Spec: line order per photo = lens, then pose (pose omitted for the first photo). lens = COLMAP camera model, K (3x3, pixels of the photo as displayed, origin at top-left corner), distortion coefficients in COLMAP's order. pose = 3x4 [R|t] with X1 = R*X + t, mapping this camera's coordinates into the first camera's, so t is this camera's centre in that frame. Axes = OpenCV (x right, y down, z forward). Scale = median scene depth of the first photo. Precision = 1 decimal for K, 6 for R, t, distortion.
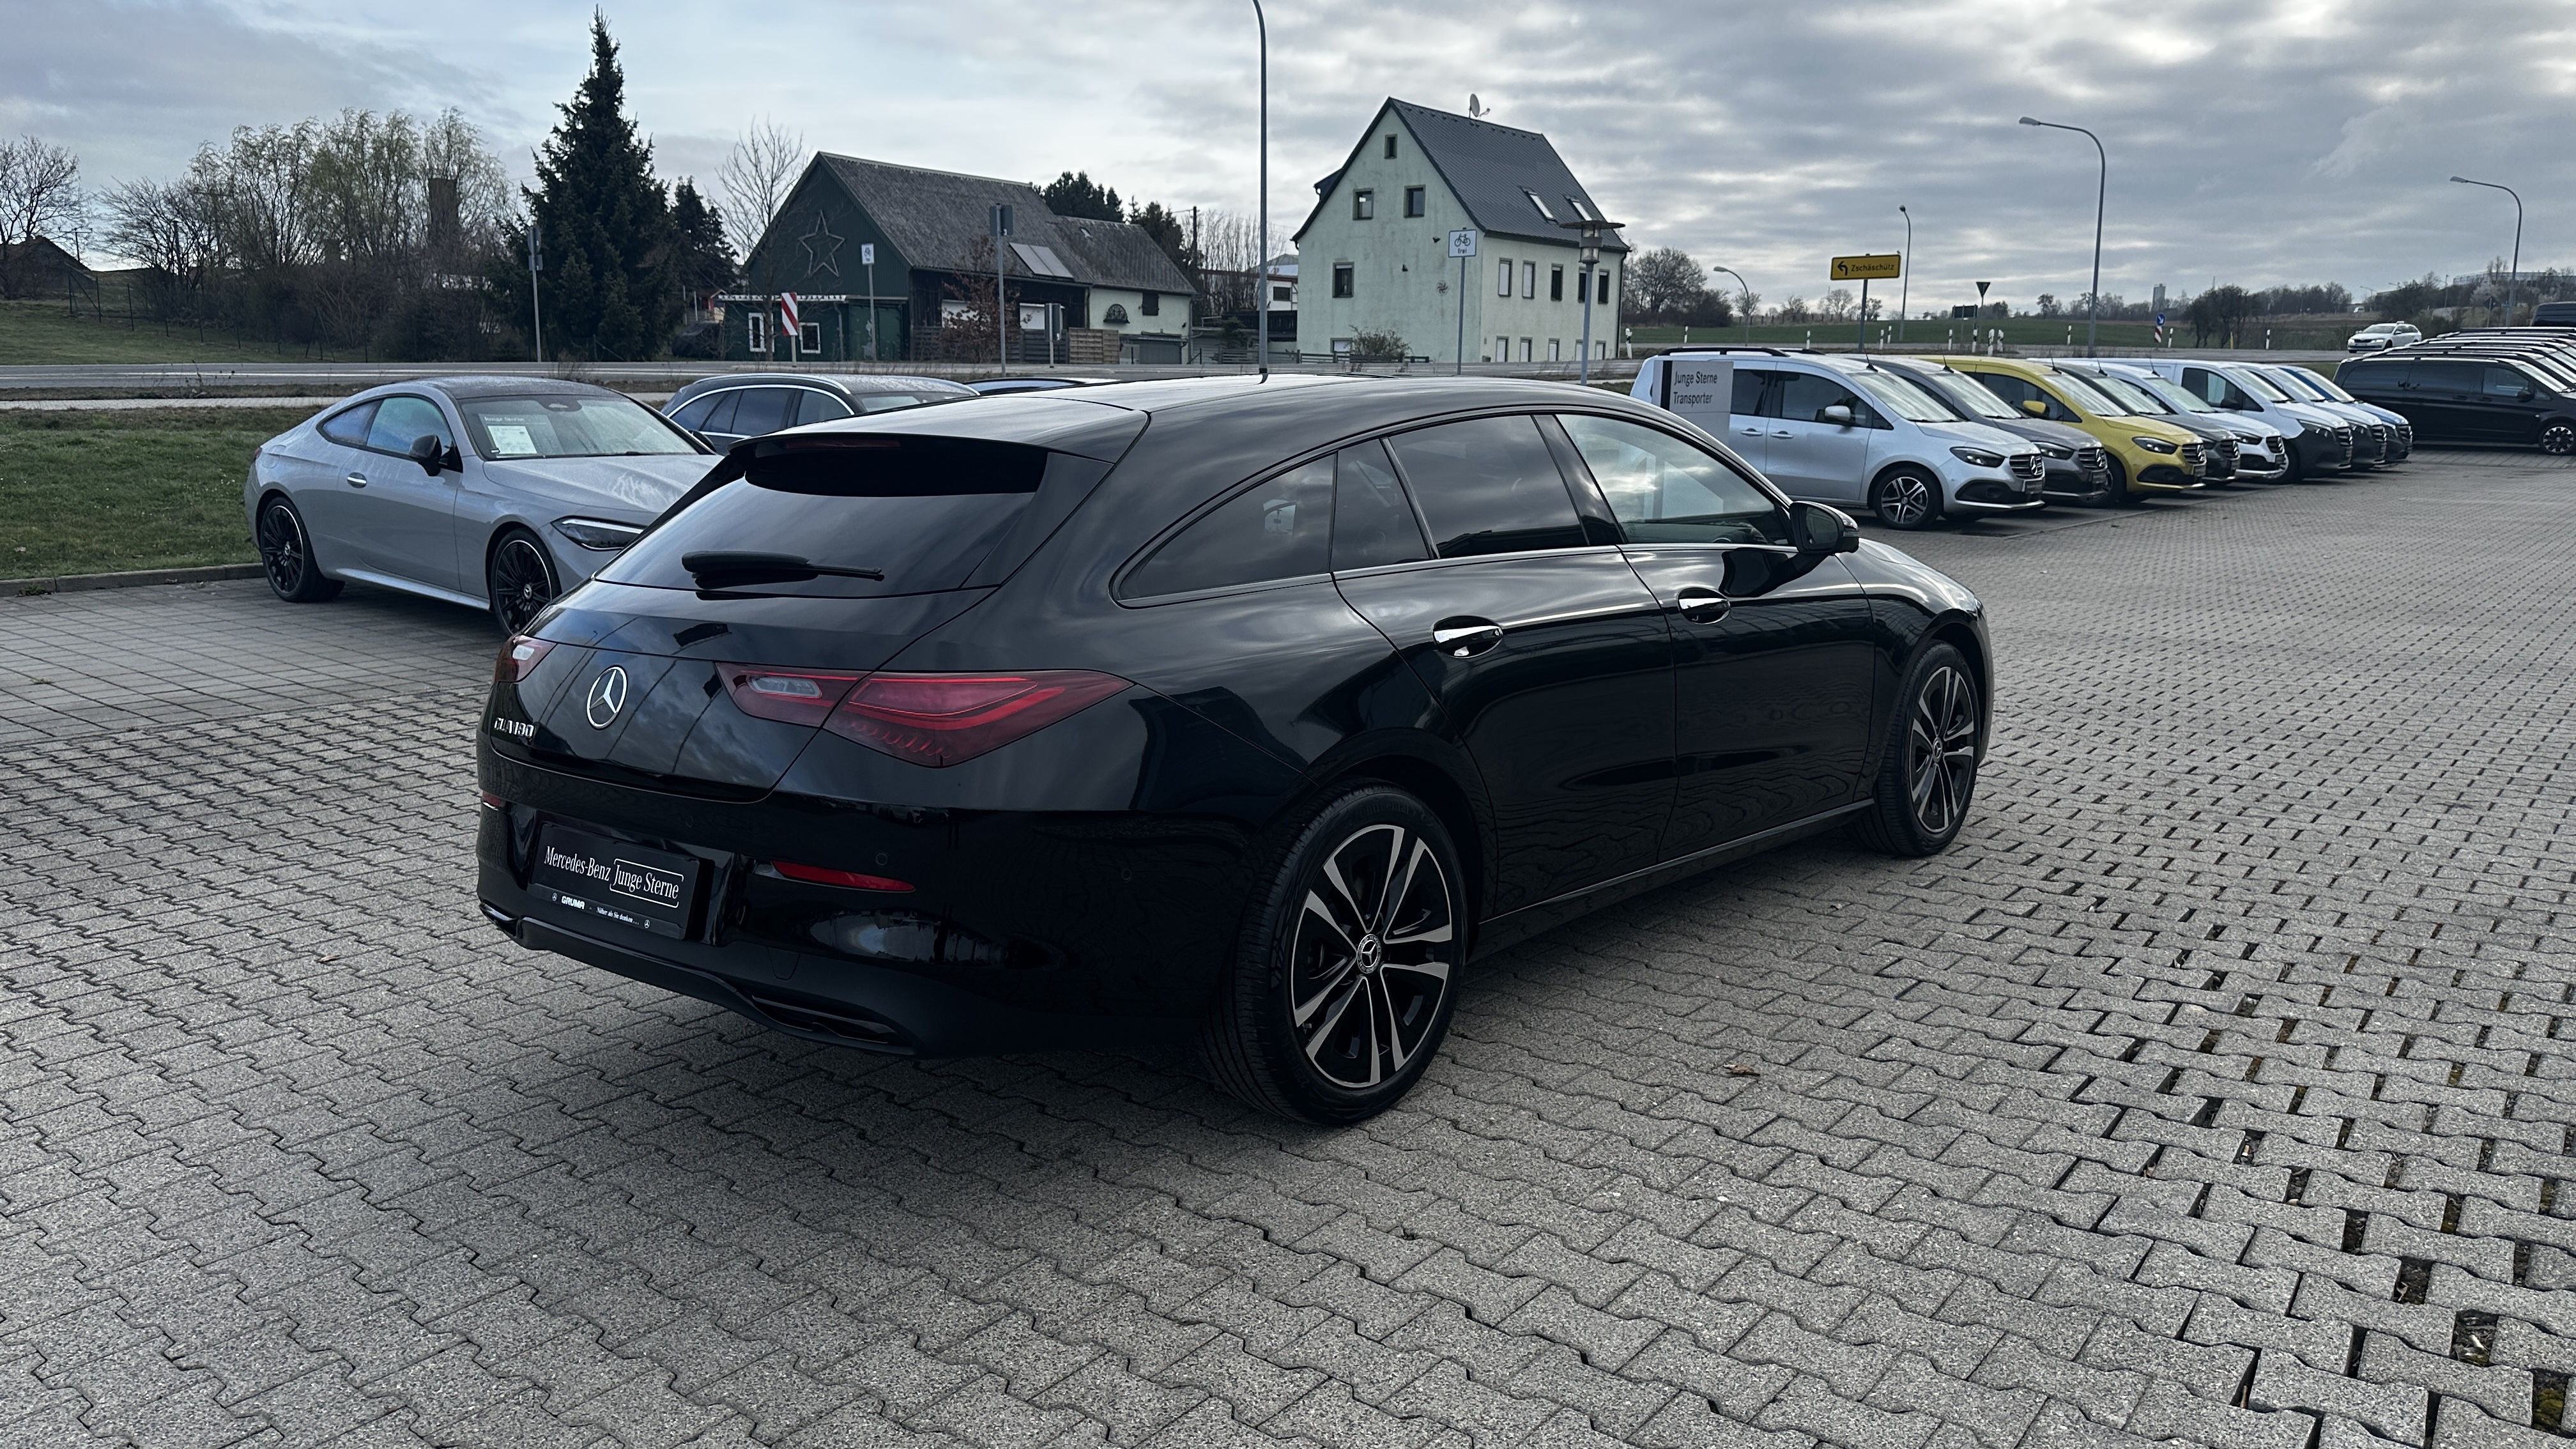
lens RADIAL K [[1809.8, 0, 1250.5], [0, 1809.8, 770.6], [0, 0, 1]] dist [0.035196, -0.042359]
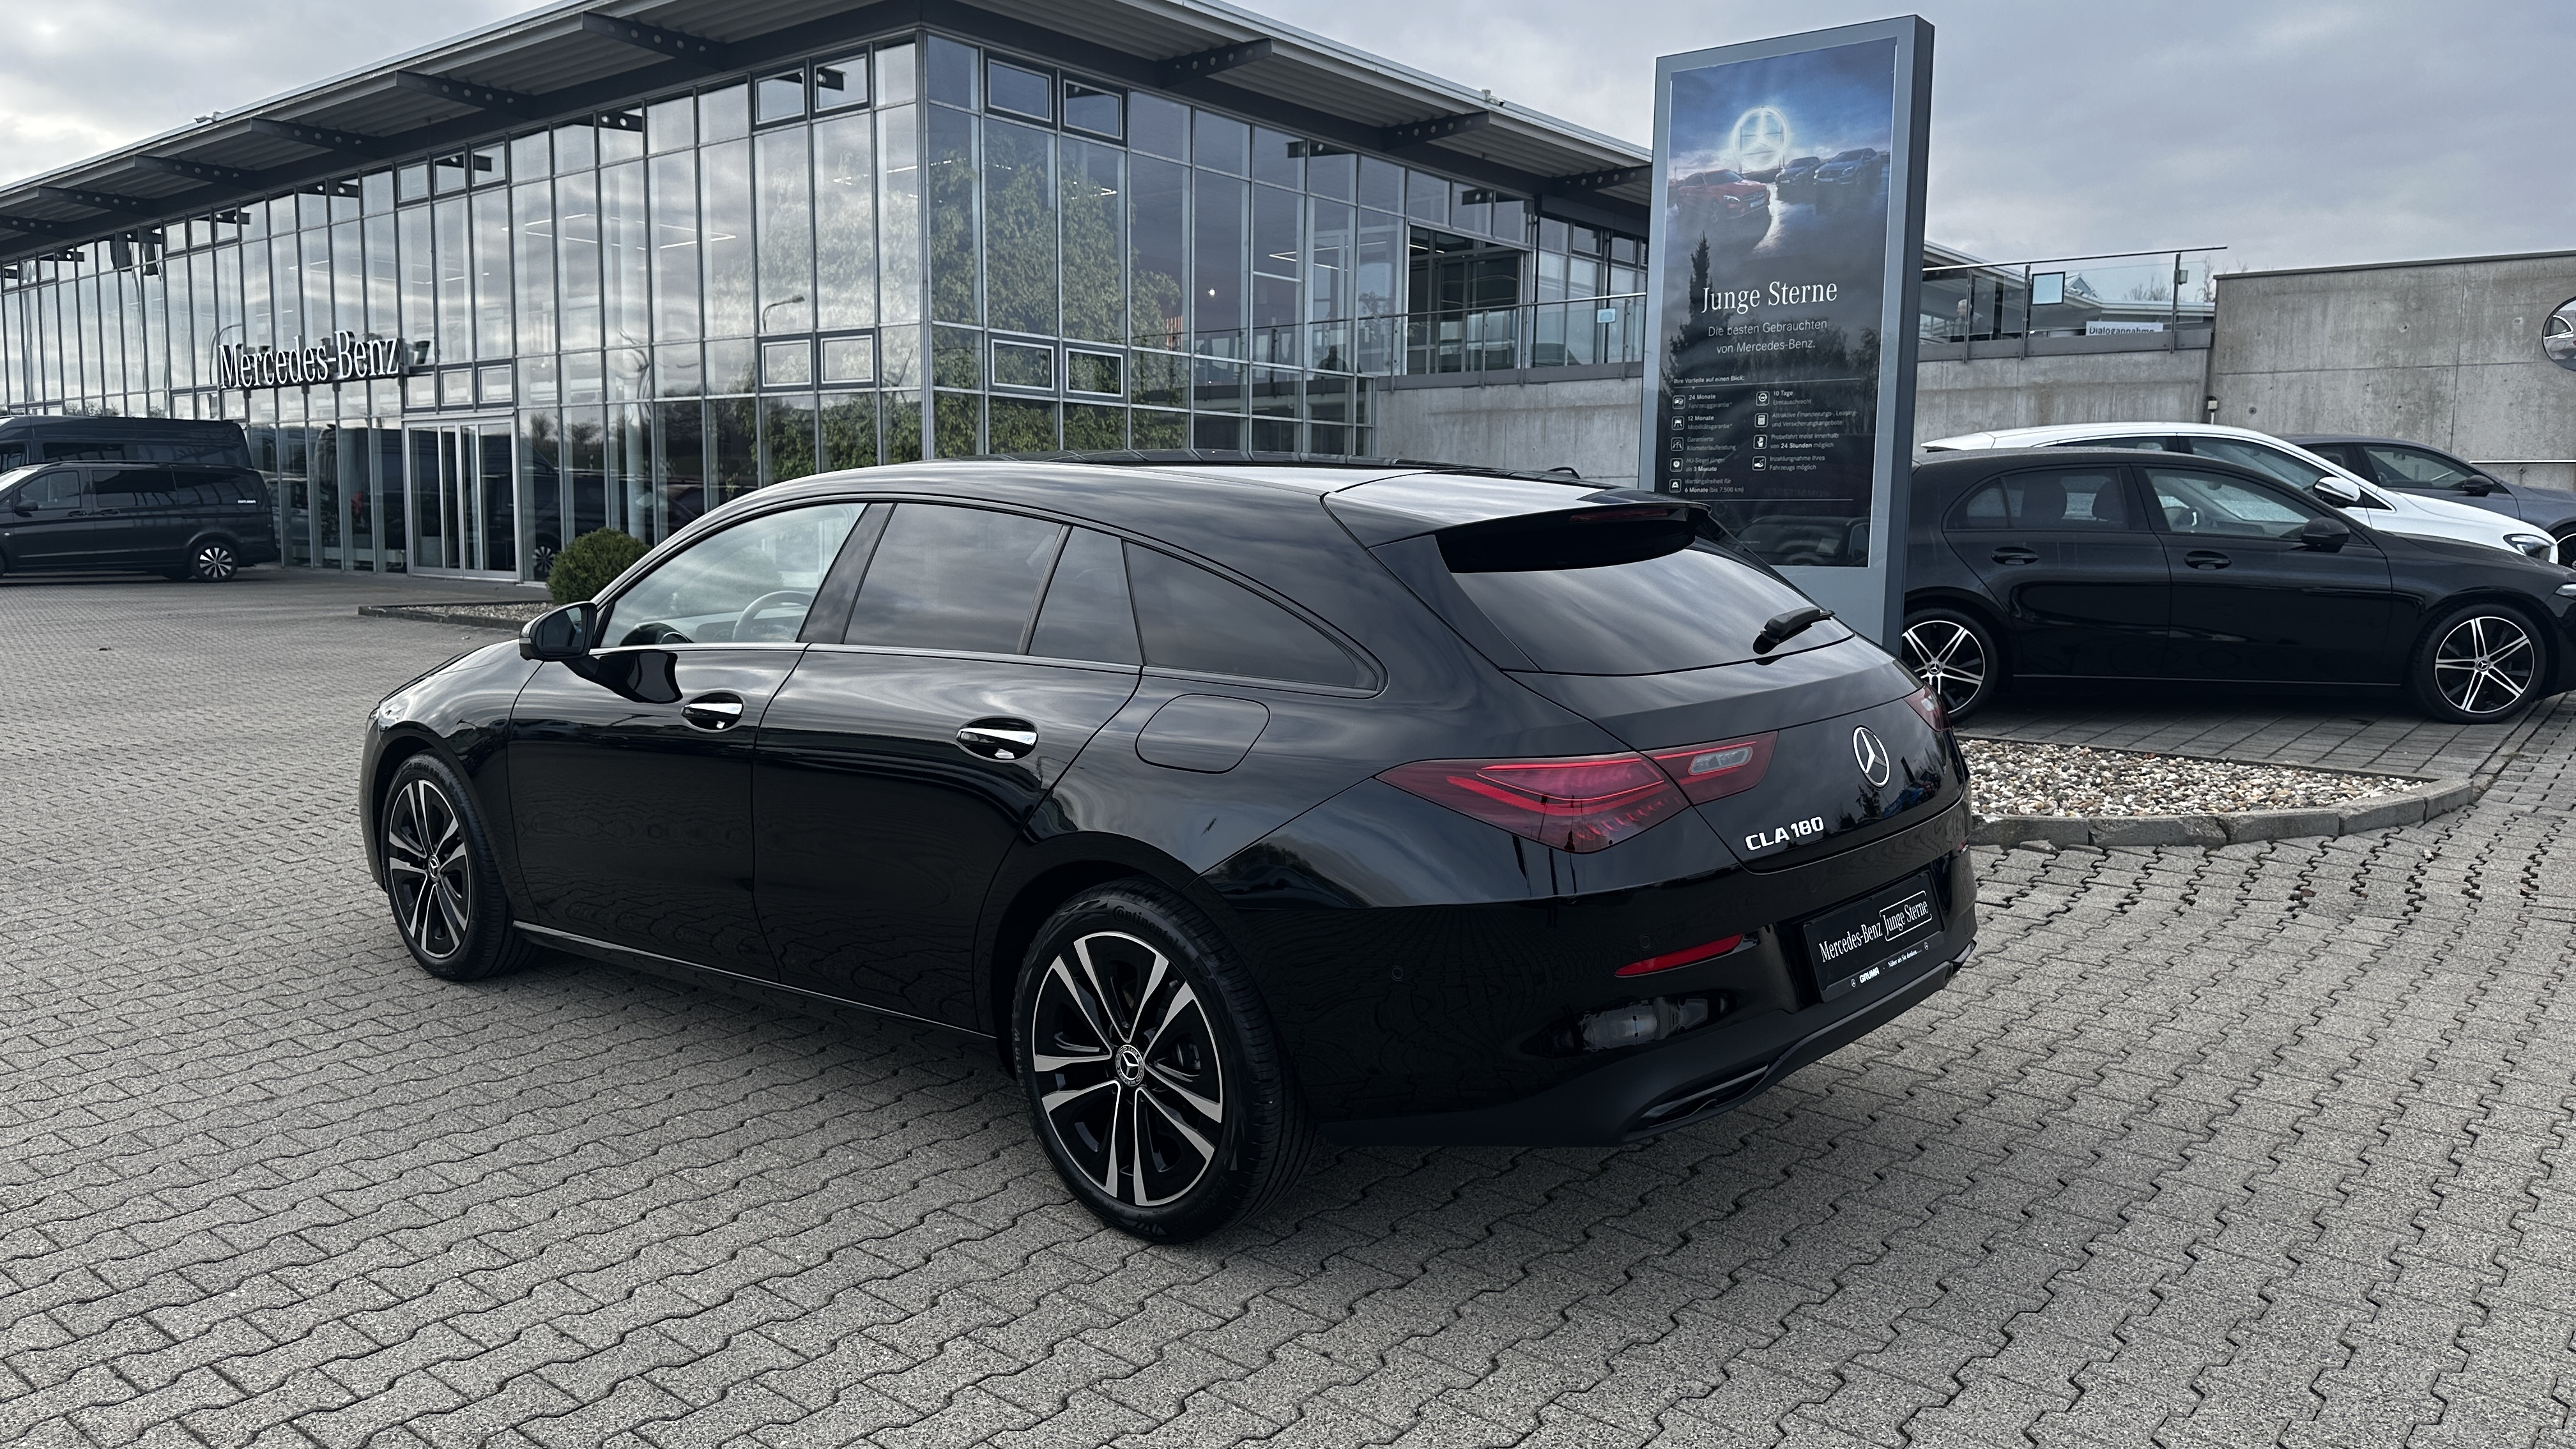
lens RADIAL K [[1829.5, 0, 1288.0], [0, 1829.5, 724.5], [0, 0, 1]] dist [0.056982, -0.079887]
pose [[-0.022801, -0.116350, 0.992947, -0.227199], [0.194956, 0.973620, 0.118562, -0.040690], [-0.980547, 0.196284, 0.000483, 0.216874]]
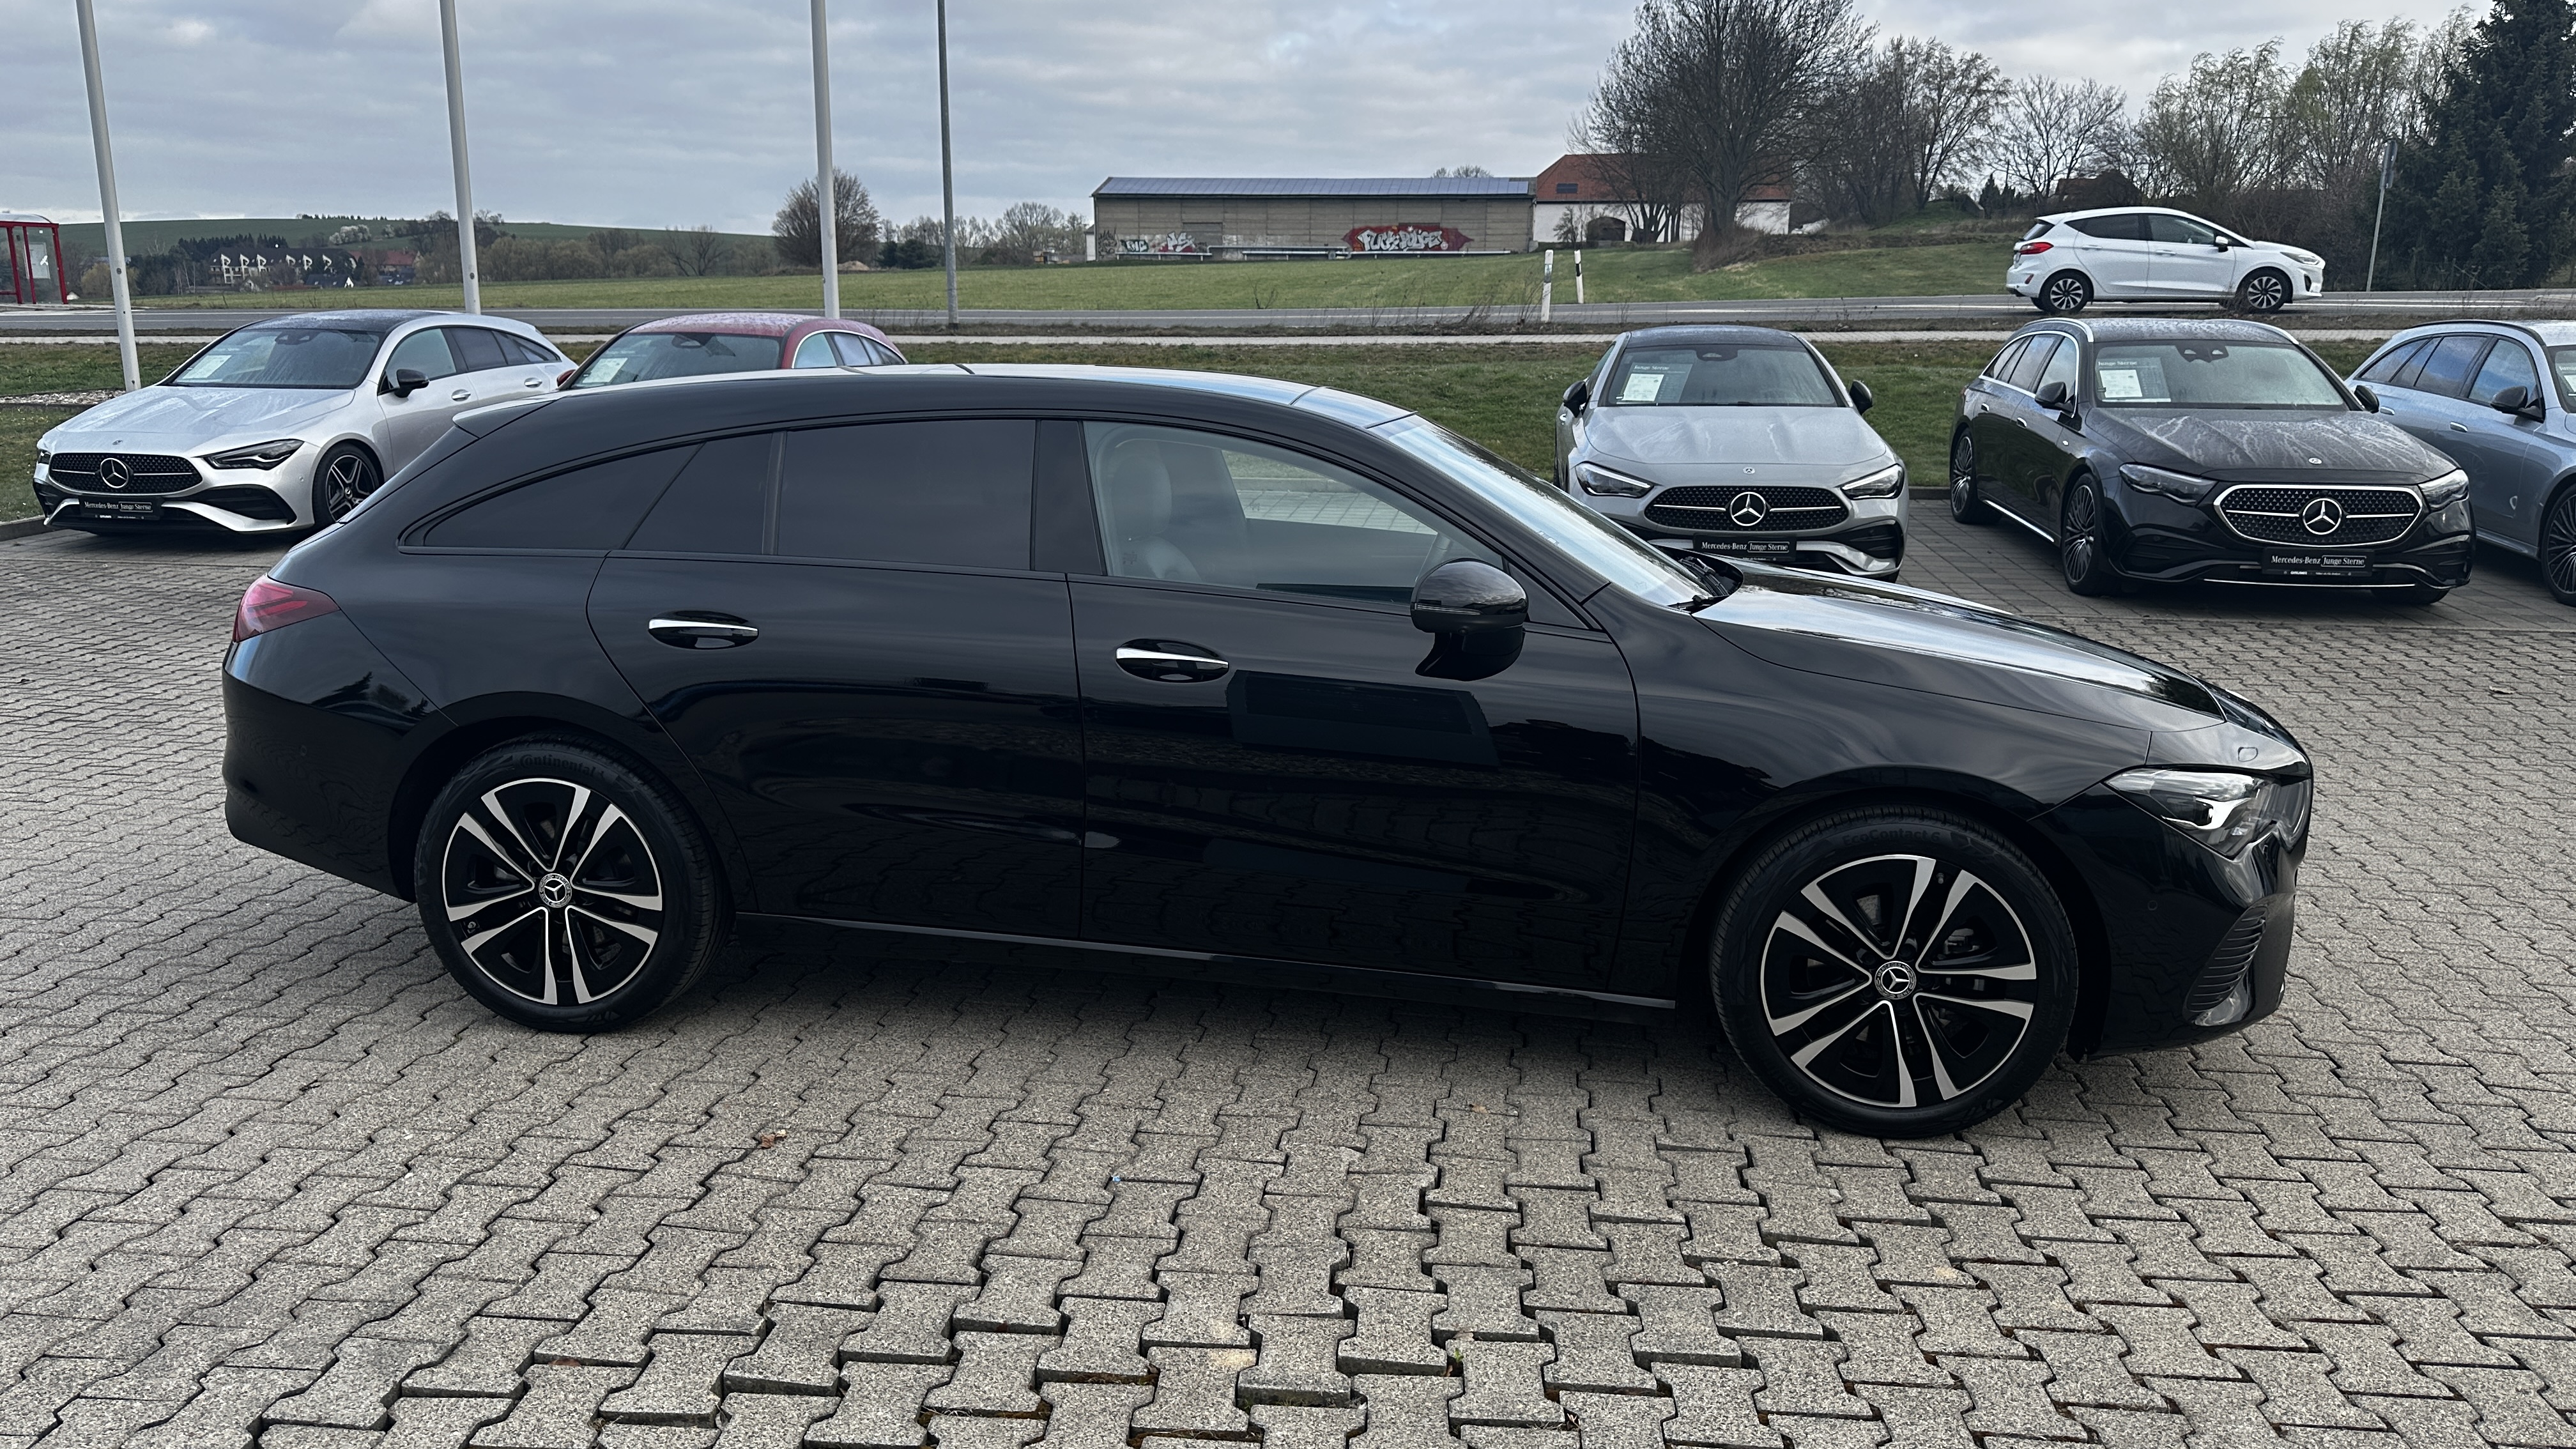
lens RADIAL K [[1829.5, 0, 1288.0], [0, 1829.5, 724.5], [0, 0, 1]] dist [0.056982, -0.079887]
pose [[0.525445, 0.189529, -0.829450, 0.221037], [-0.177666, 0.977824, 0.110883, -0.037349], [0.832071, 0.089102, 0.547465, 0.130901]]
